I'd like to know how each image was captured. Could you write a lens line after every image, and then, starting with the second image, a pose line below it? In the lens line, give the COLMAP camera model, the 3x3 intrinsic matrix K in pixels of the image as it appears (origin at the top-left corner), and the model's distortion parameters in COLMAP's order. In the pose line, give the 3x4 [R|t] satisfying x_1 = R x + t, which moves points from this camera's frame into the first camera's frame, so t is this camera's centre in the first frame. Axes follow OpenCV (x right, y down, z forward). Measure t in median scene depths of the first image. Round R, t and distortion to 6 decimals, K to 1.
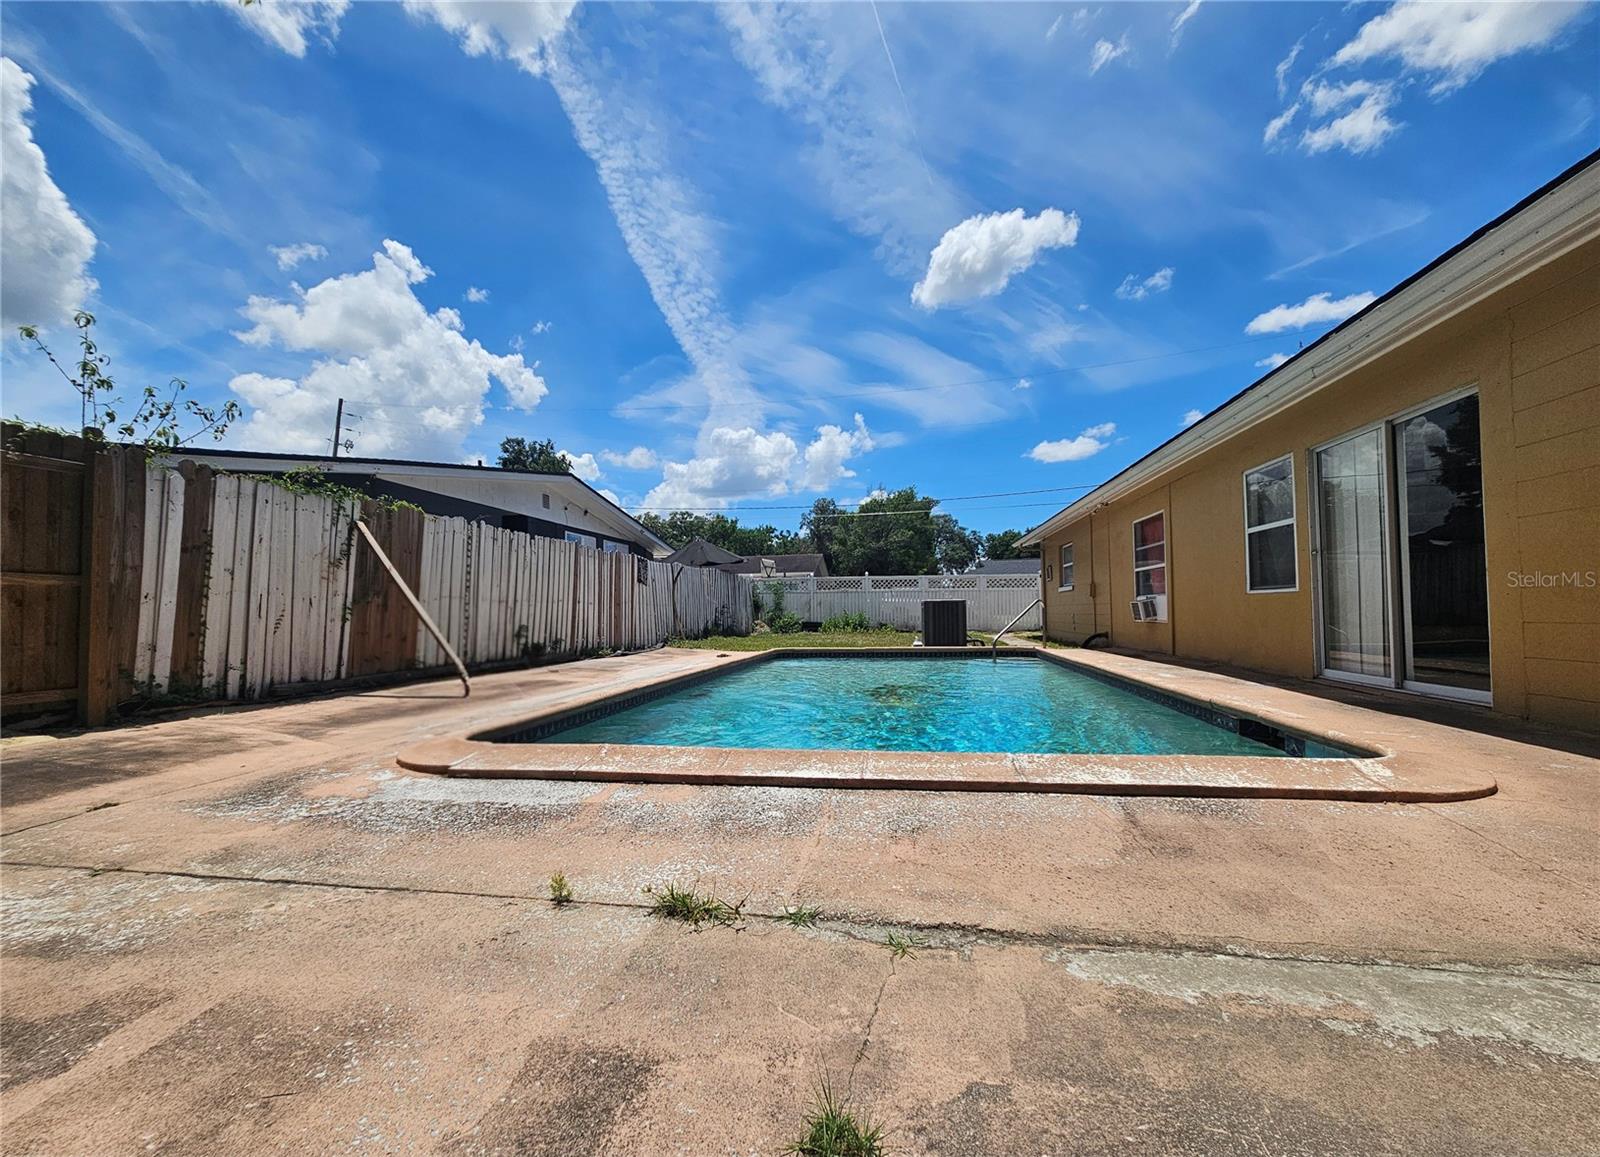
lens RADIAL K [[653.9, 0, 788.8], [0, 653.9, 594.5], [0, 0, 1]] dist [-0.001797, 0.000858]
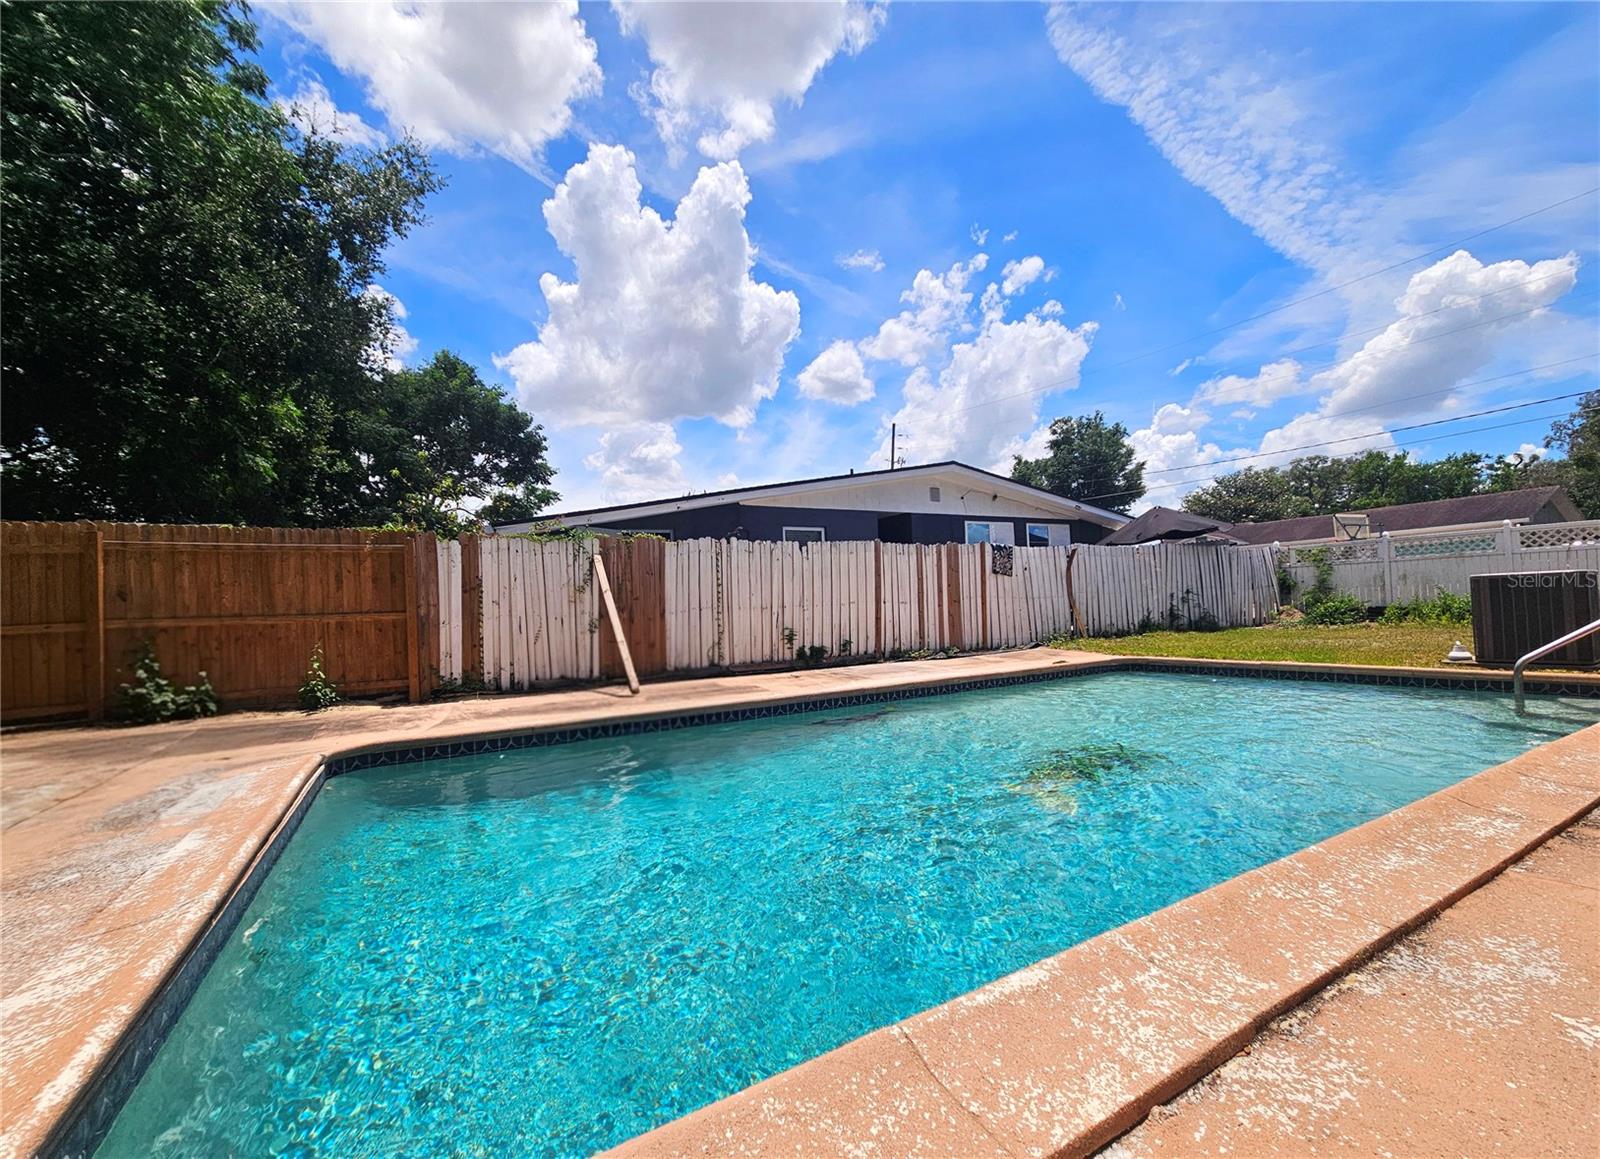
lens RADIAL K [[665.7, 0, 801.7], [0, 665.7, 572.6], [0, 0, 1]] dist [-0.019776, 0.015712]
pose [[0.641595, -0.056643, -0.764949, 0.475838], [0.055030, 0.998099, -0.027751, -0.015429], [0.765067, -0.024290, 0.643493, 0.371011]]
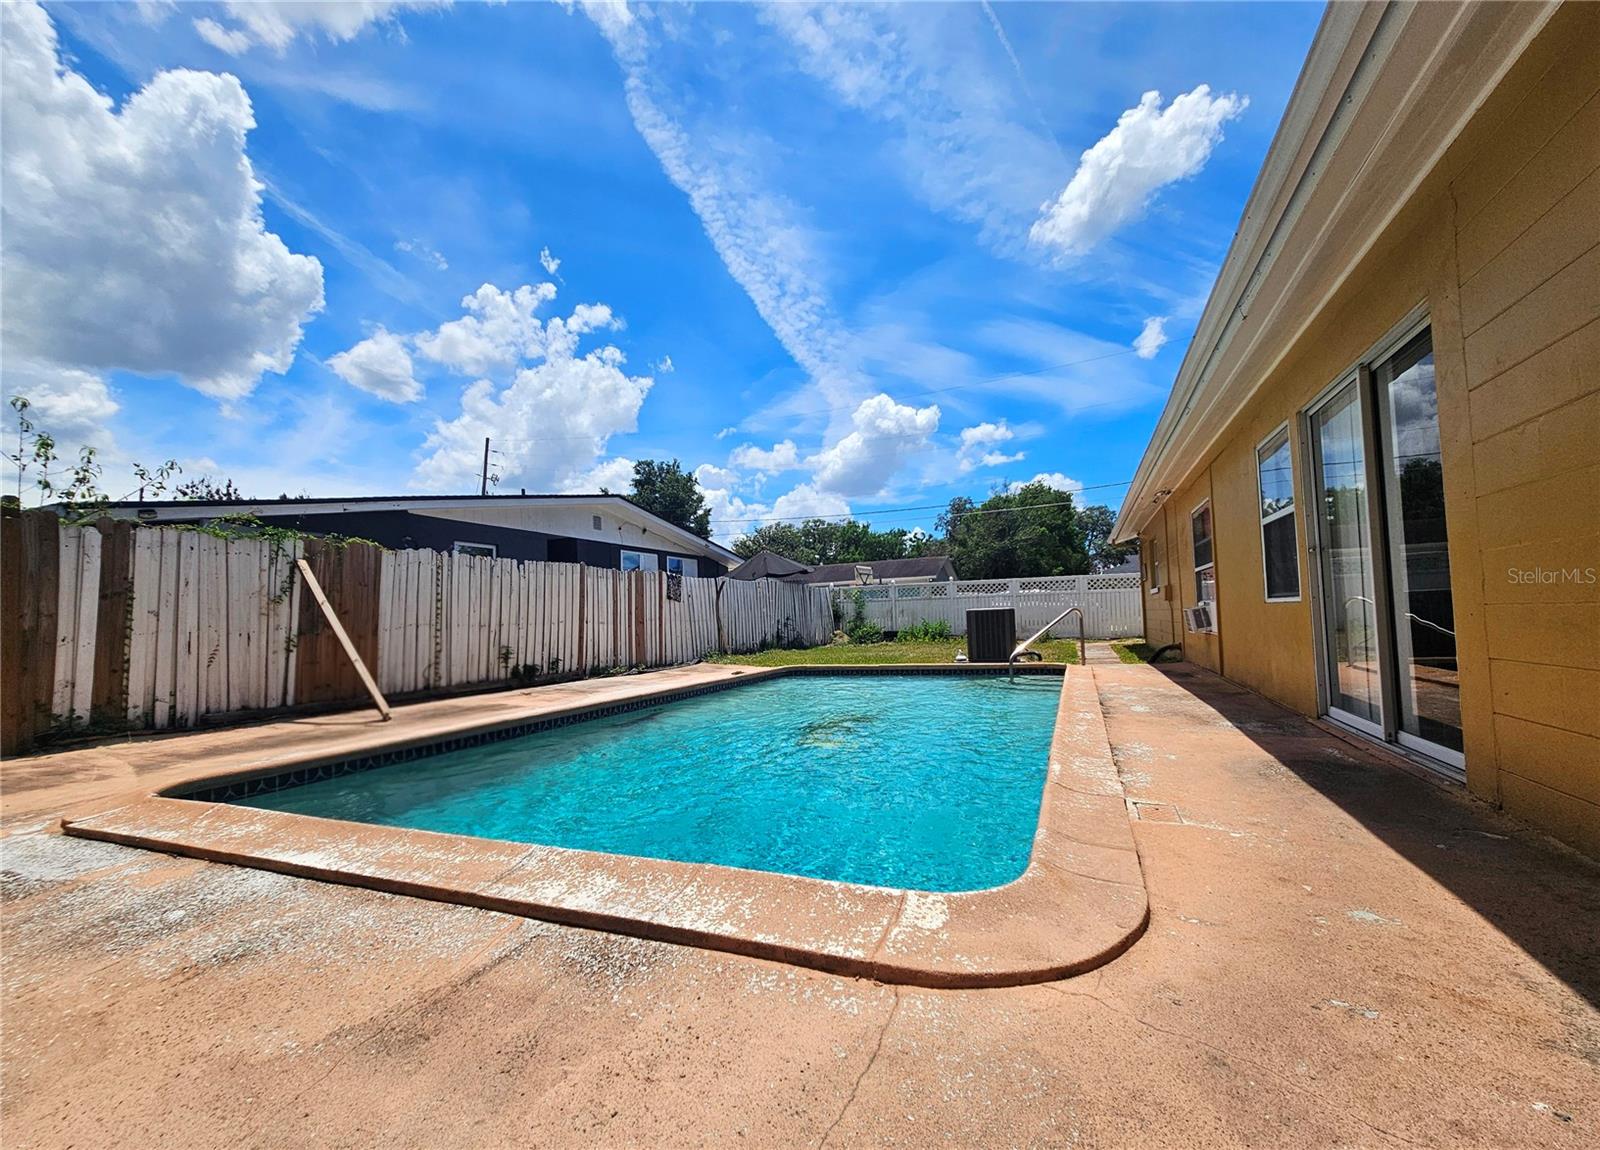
lens RADIAL K [[653.6, 0, 791.6], [0, 653.6, 586.2], [0, 0, 1]] dist [-0.000811, 0.000592]
pose [[0.973874, -0.032358, -0.224774, 0.298523], [0.027996, 0.999353, -0.022568, -0.016831], [0.225359, 0.015685, 0.974150, 0.102964]]
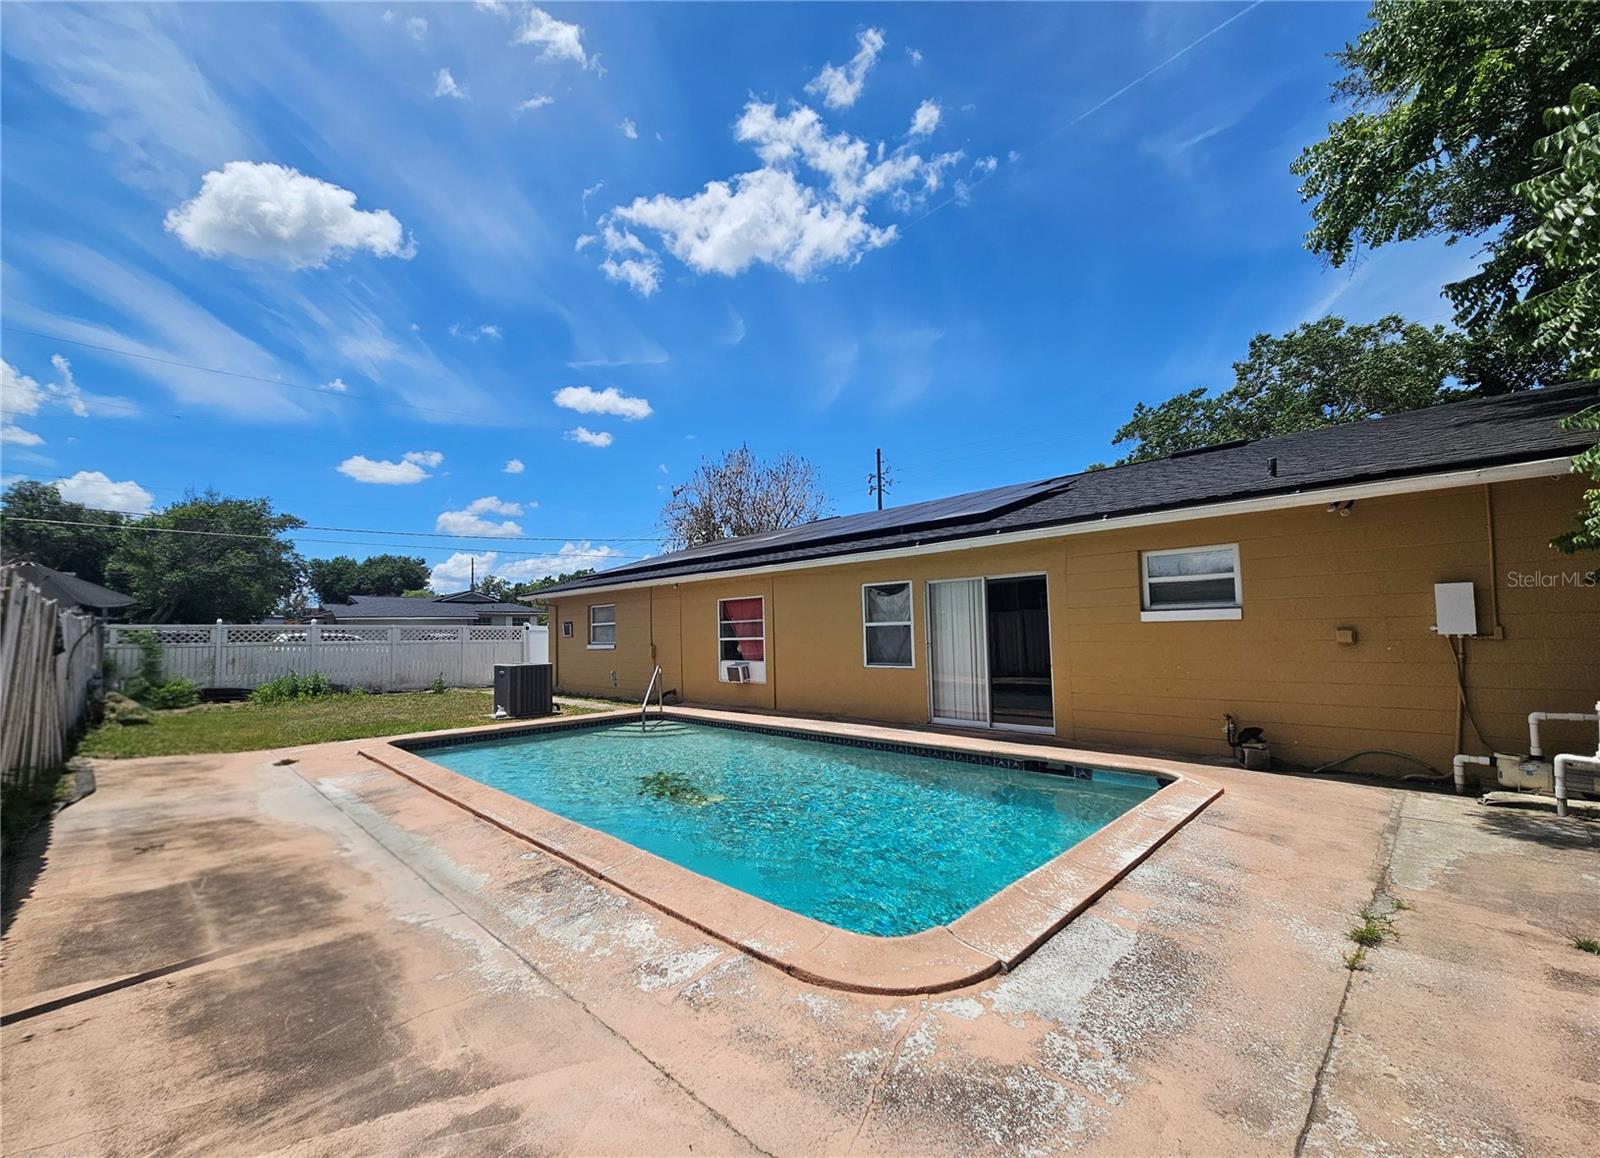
lens RADIAL K [[653.9, 0, 788.8], [0, 653.9, 595.0], [0, 0, 1]] dist [-0.001797, 0.000858]
pose [[0.570921, 0.052304, 0.819337, -0.553203], [-0.010191, 0.998343, -0.056630, -0.070950], [-0.820942, 0.023981, 0.570508, 0.272247]]
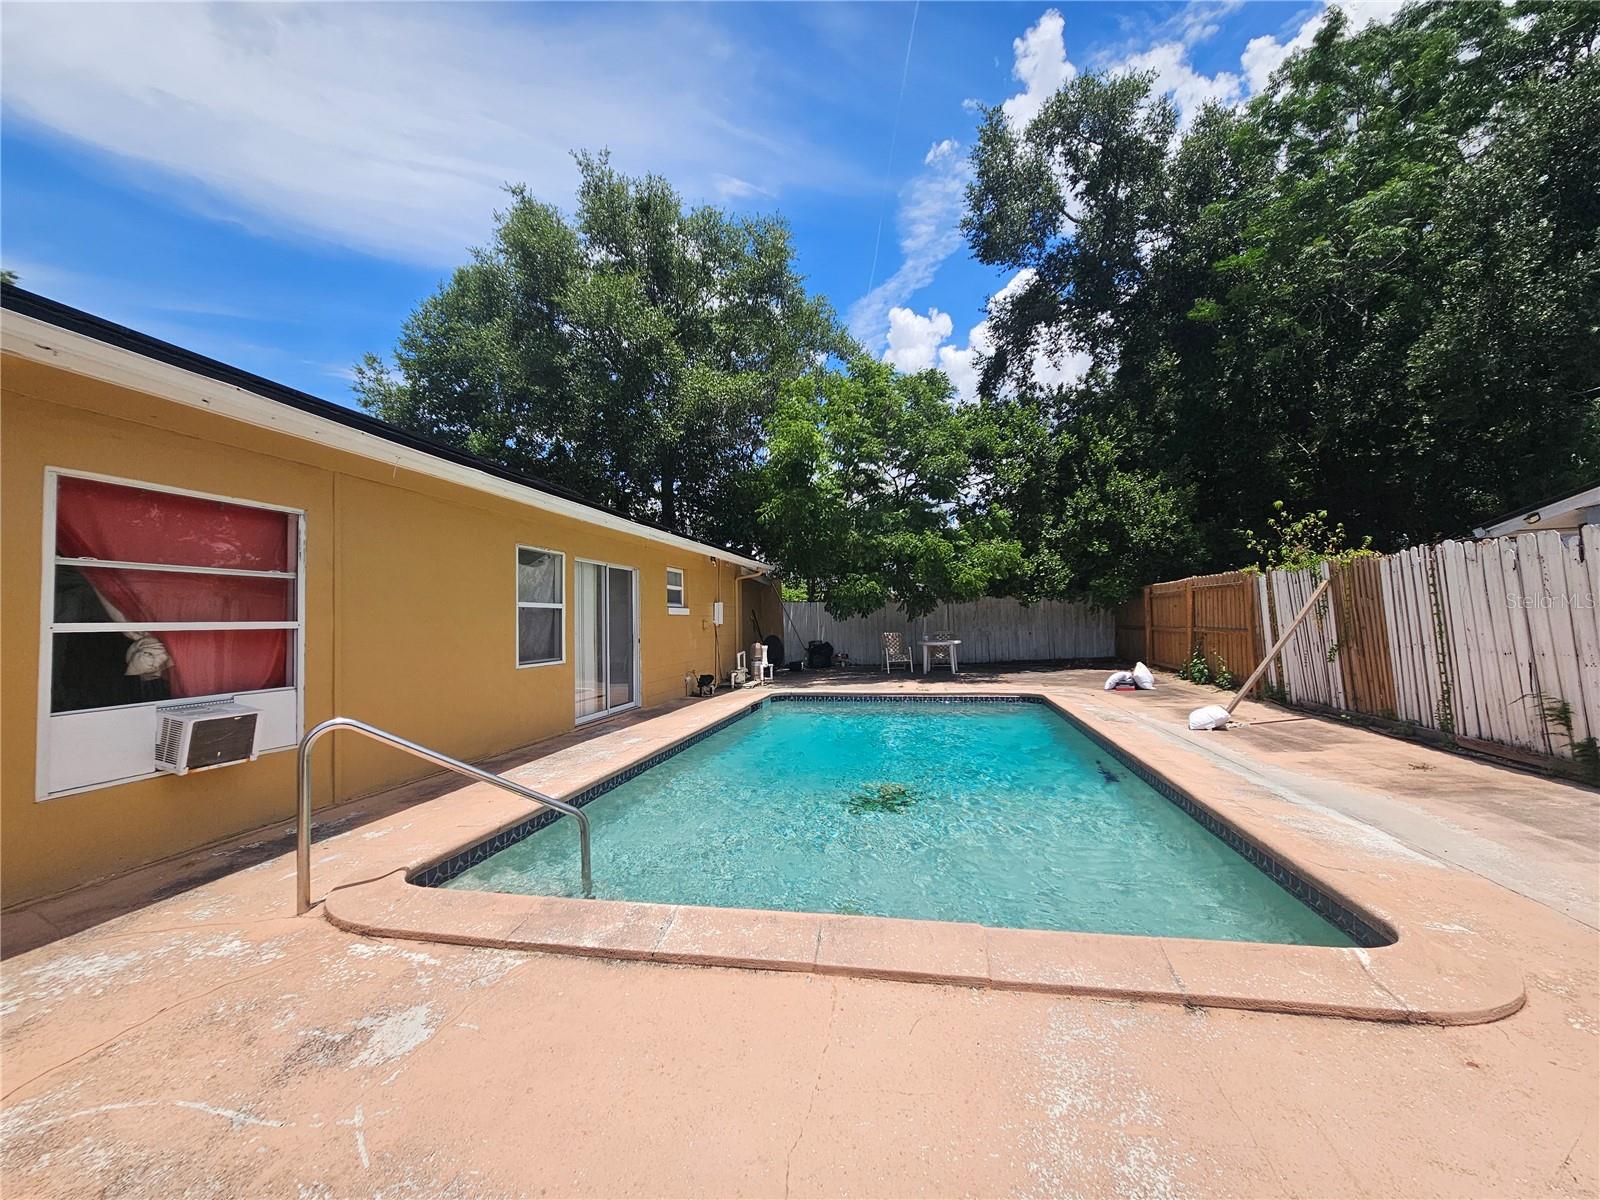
lens RADIAL K [[643.4, 0, 795.5], [0, 643.4, 587.5], [0, 0, 1]] dist [0.018934, -0.000049]
pose [[-0.999284, 0.035449, 0.013204, 0.248772], [0.034250, 0.996040, -0.082046, -0.026128], [-0.016060, -0.081536, -0.996541, 1.776329]]
